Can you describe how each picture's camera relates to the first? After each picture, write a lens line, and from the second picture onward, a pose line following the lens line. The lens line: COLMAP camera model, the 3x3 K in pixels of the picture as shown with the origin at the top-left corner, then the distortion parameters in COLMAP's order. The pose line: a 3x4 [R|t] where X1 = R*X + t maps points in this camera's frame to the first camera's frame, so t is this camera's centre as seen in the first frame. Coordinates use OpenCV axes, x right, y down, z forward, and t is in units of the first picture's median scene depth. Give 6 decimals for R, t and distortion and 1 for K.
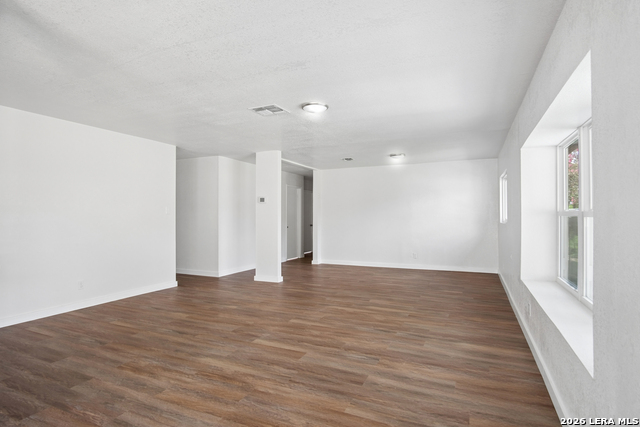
lens RADIAL K [[345.6, 0, 320.0], [0, 345.6, 213.5], [0, 0, 1]] dist [-0.001978, 0.000966]
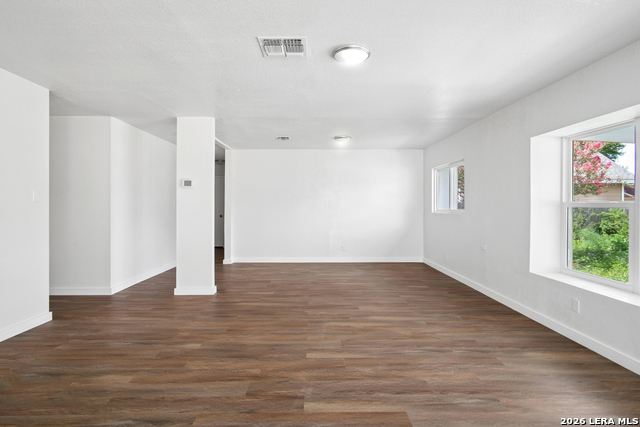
lens RADIAL K [[346.4, 0, 320.5], [0, 346.4, 204.7], [0, 0, 1]] dist [-0.004470, -0.000772]
pose [[0.906543, 0.005328, 0.422080, -0.224362], [-0.007638, 0.999964, 0.003782, 0.001404], [-0.422045, -0.006652, 0.906550, 0.224910]]
